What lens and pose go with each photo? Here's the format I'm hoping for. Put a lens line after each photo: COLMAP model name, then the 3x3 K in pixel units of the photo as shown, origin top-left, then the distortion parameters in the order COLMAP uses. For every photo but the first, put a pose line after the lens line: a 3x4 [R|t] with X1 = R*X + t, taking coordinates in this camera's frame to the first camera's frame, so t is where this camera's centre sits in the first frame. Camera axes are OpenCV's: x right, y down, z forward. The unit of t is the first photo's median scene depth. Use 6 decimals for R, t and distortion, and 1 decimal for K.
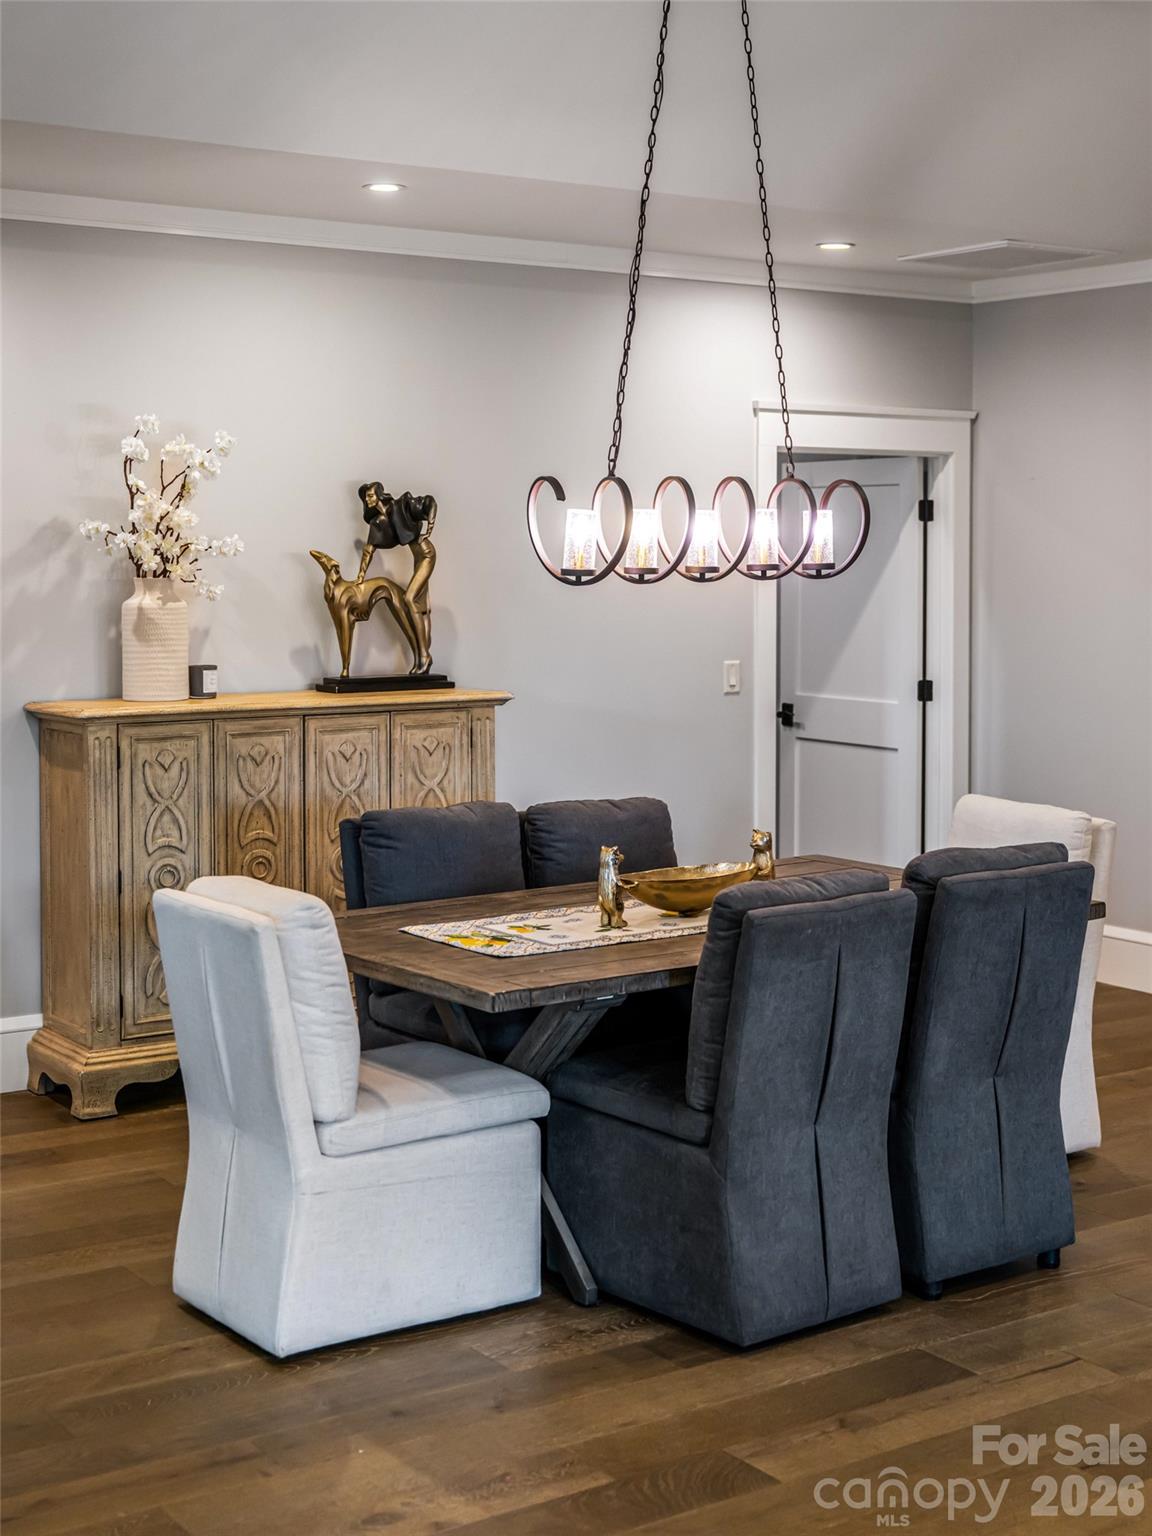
lens RADIAL K [[2131.5, 0, 576.0], [0, 2131.5, 768.0], [0, 0, 1]] dist [-0.015538, -0.011626]
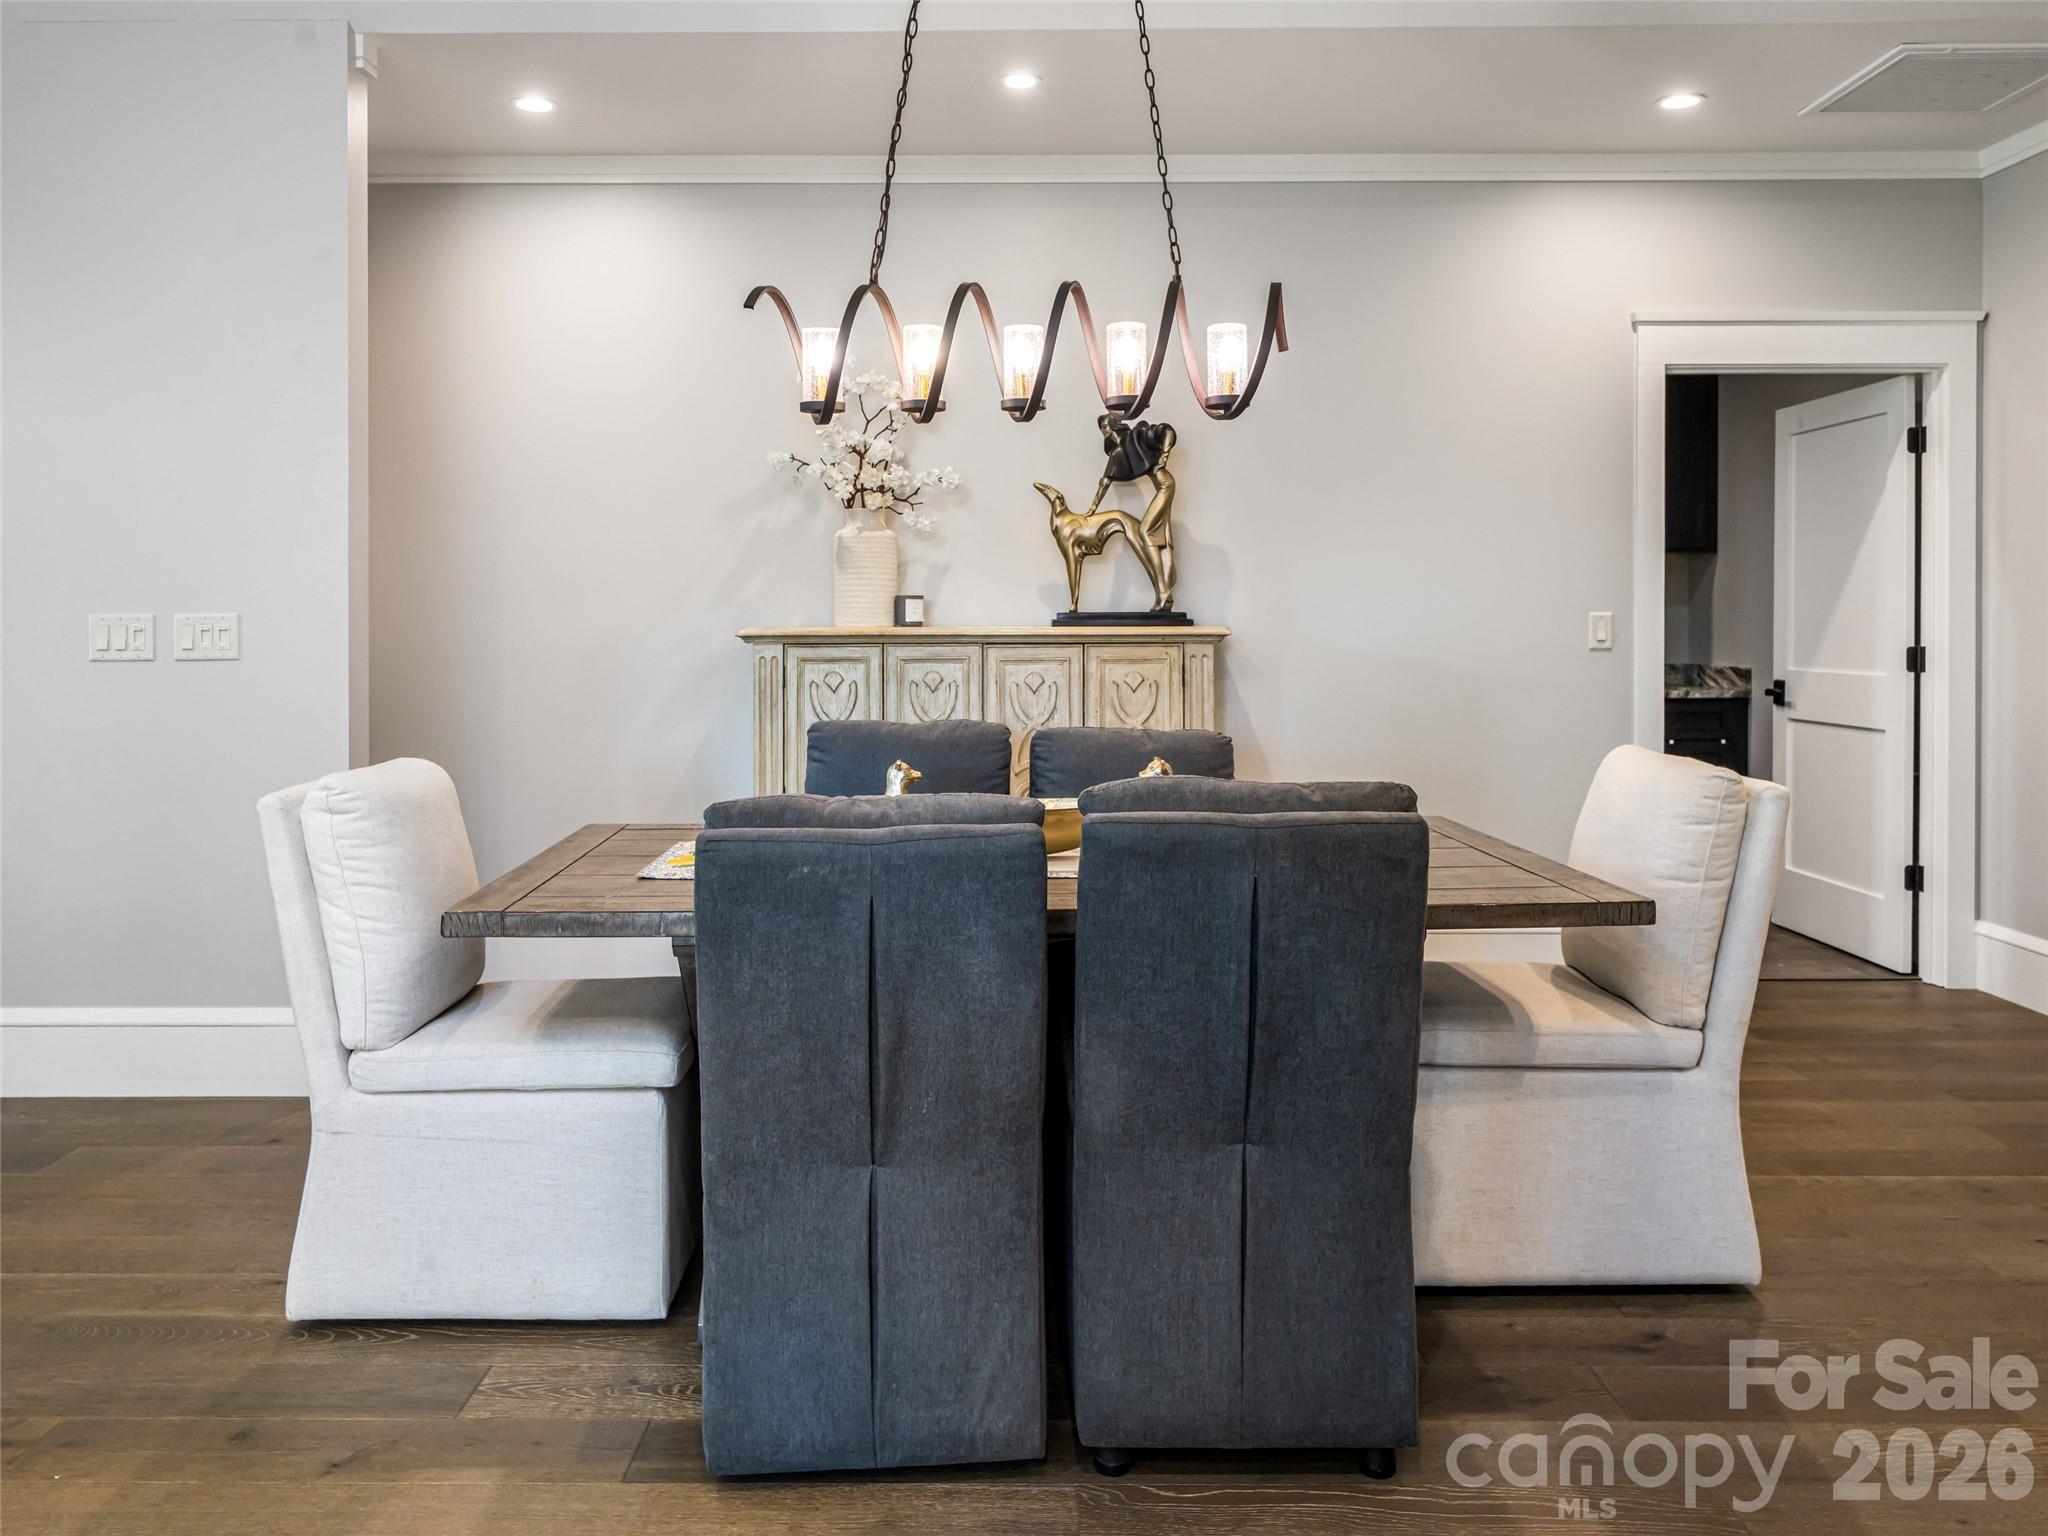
lens RADIAL K [[1548.3, 0, 1018.8], [0, 1548.3, 703.0], [0, 0, 1]] dist [0.004390, -0.004200]
pose [[0.827330, 0.027216, -0.561056, 0.296570], [-0.053653, 0.998088, -0.030699, 0.024387], [0.559148, 0.055501, 0.827208, 0.433381]]
